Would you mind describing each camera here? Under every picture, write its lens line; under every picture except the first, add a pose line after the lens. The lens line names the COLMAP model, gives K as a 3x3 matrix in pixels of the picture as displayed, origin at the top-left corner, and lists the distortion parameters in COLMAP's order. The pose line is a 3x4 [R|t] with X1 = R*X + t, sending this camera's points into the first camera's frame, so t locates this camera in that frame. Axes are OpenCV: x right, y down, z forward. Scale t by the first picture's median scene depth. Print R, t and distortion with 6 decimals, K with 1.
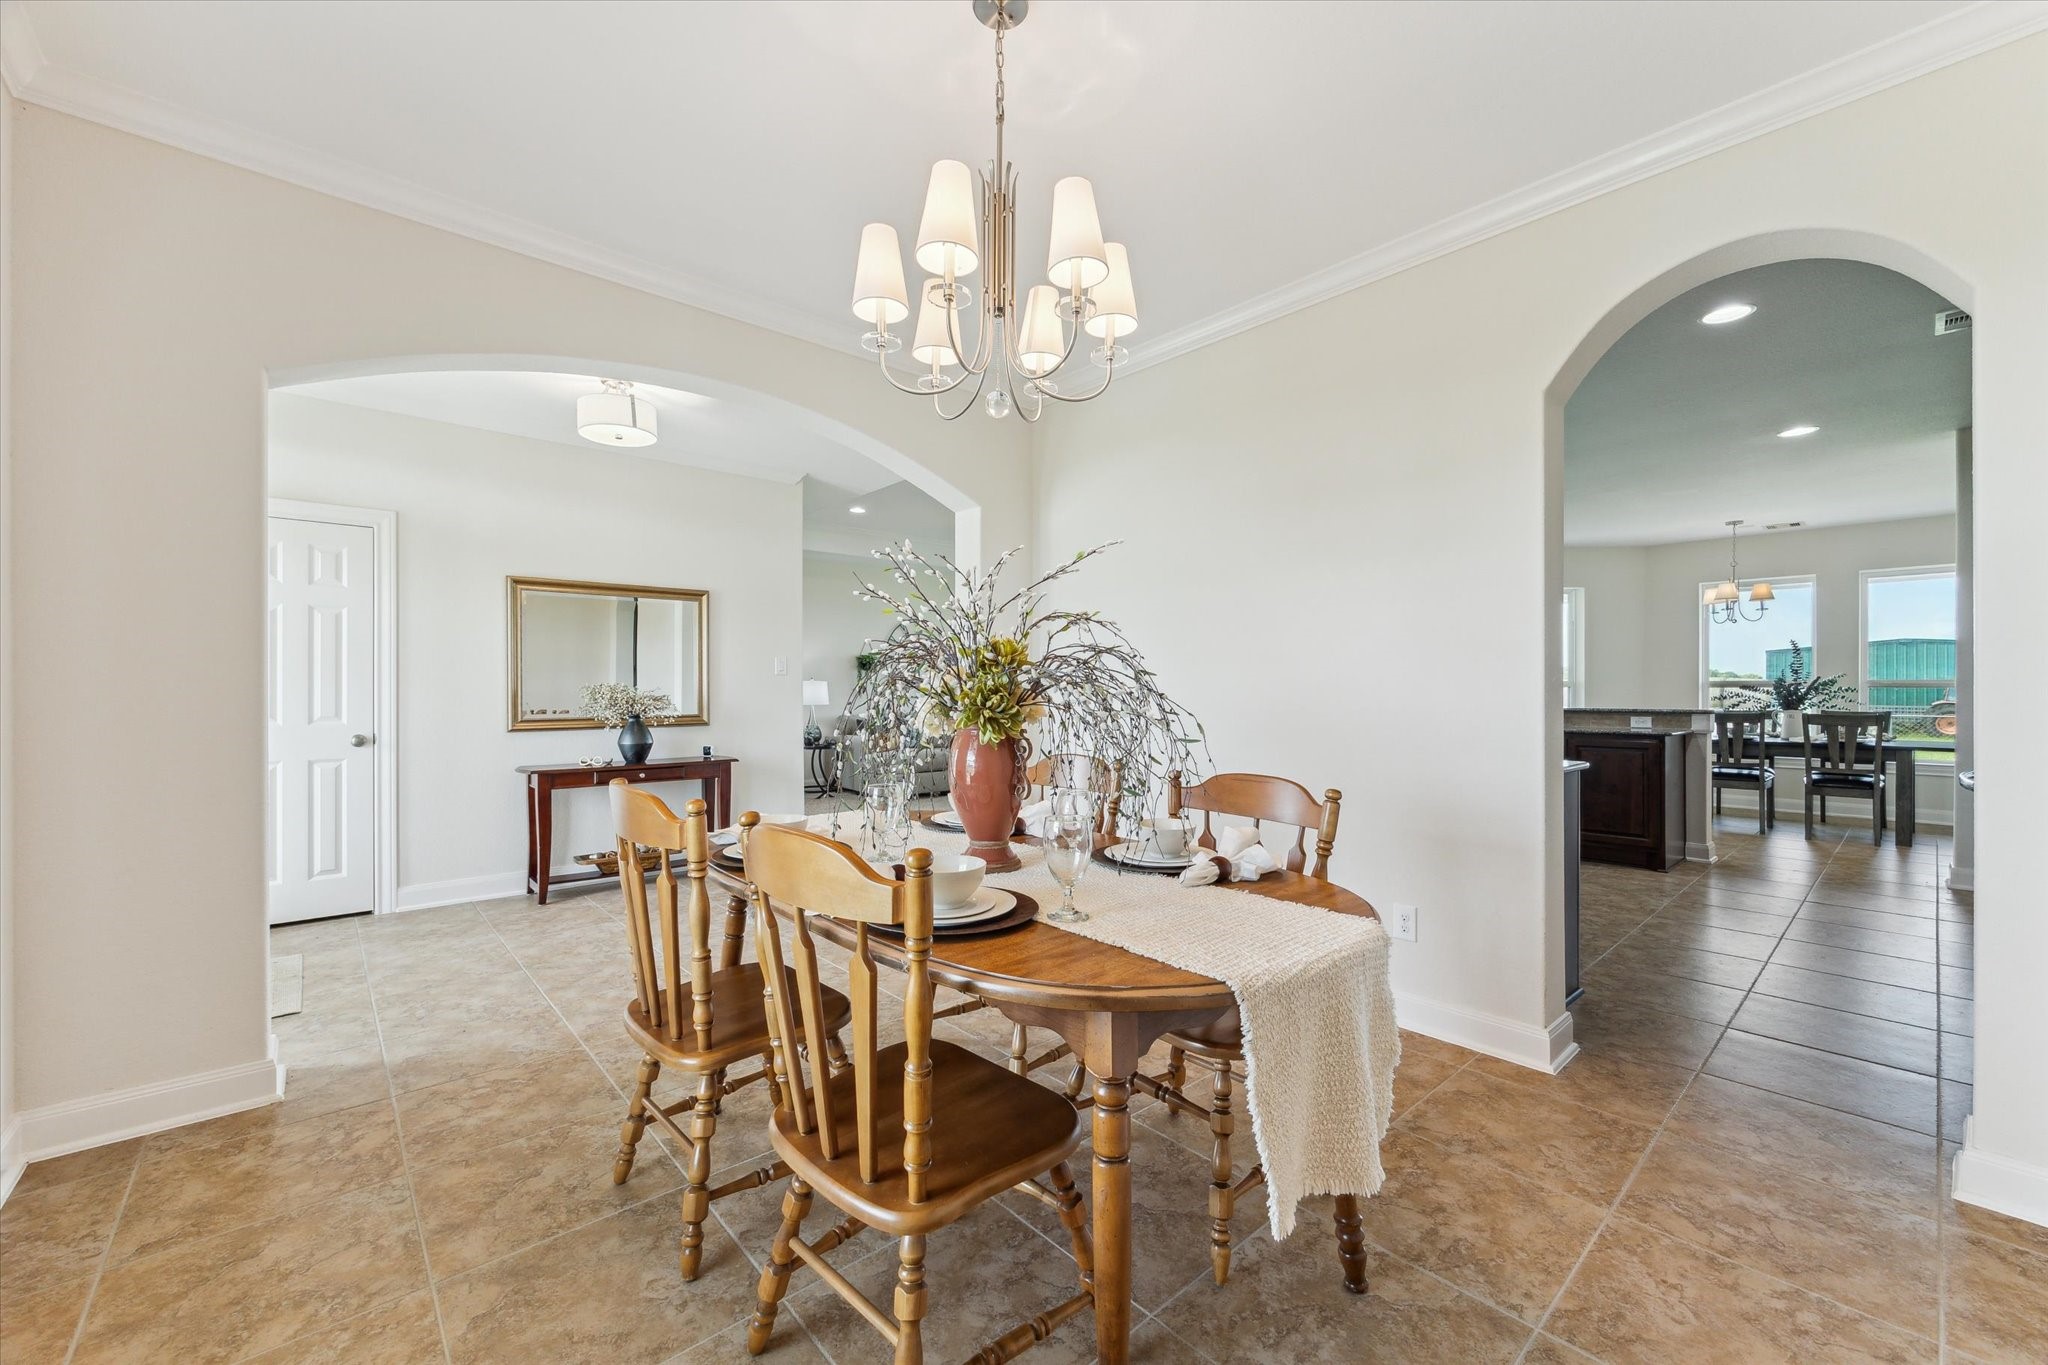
lens RADIAL K [[810.5, 0, 1024.0], [0, 810.5, 682.5], [0, 0, 1]] dist [-0.012364, -0.000122]
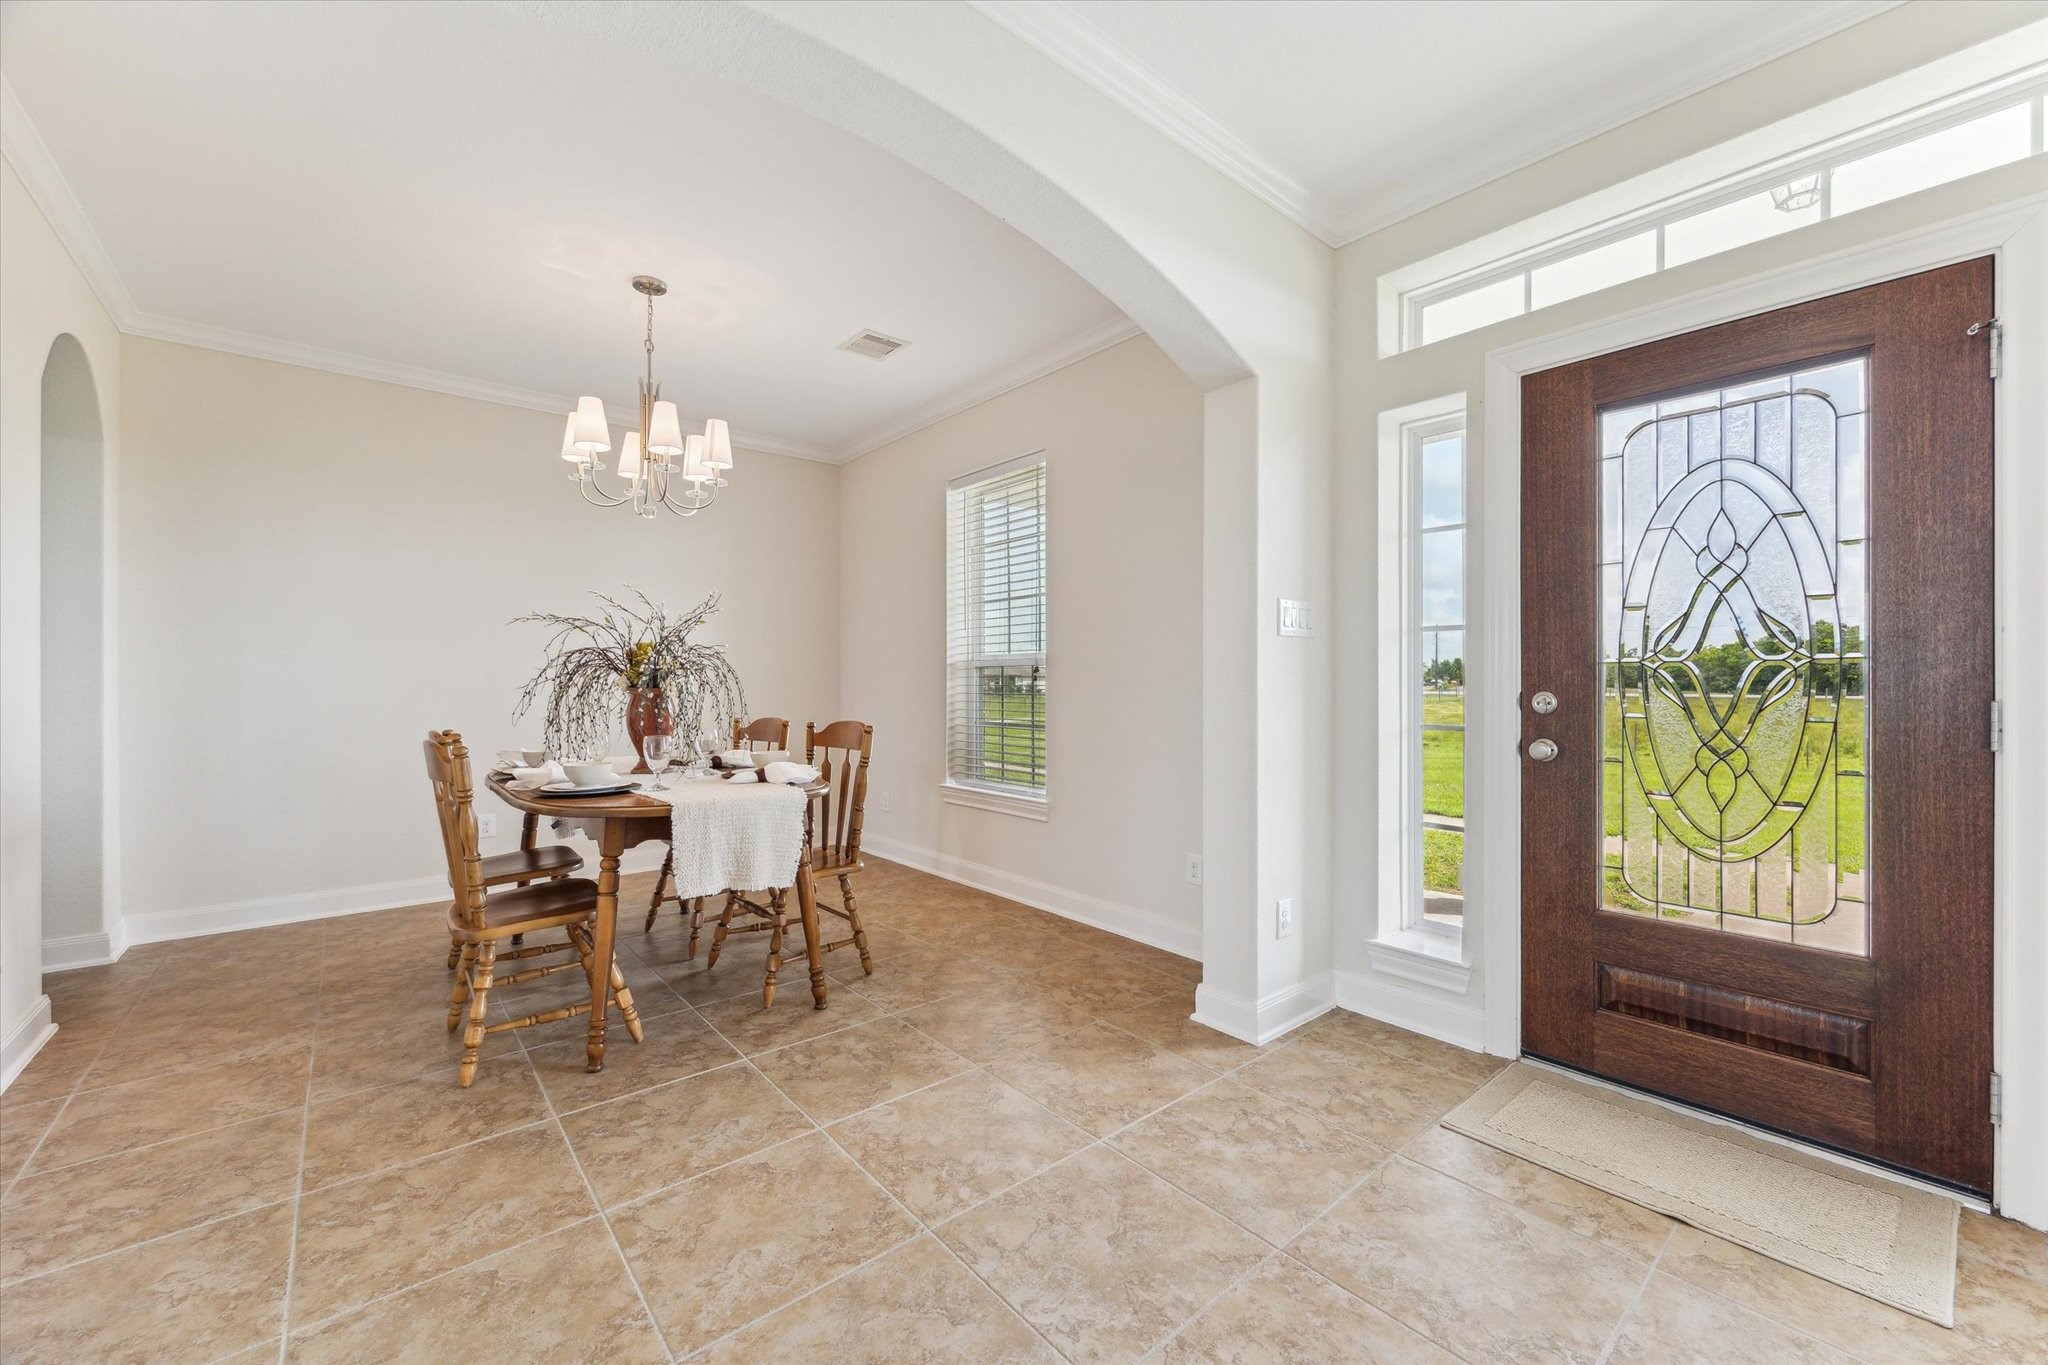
lens RADIAL K [[810.5, 0, 1024.0], [0, 810.5, 682.5], [0, 0, 1]] dist [-0.012364, -0.000122]
pose [[-0.999653, 0.001846, 0.026269, -0.822588], [0.001633, 0.999966, -0.008103, 0.045065], [-0.026284, -0.008057, -0.999622, 2.517150]]
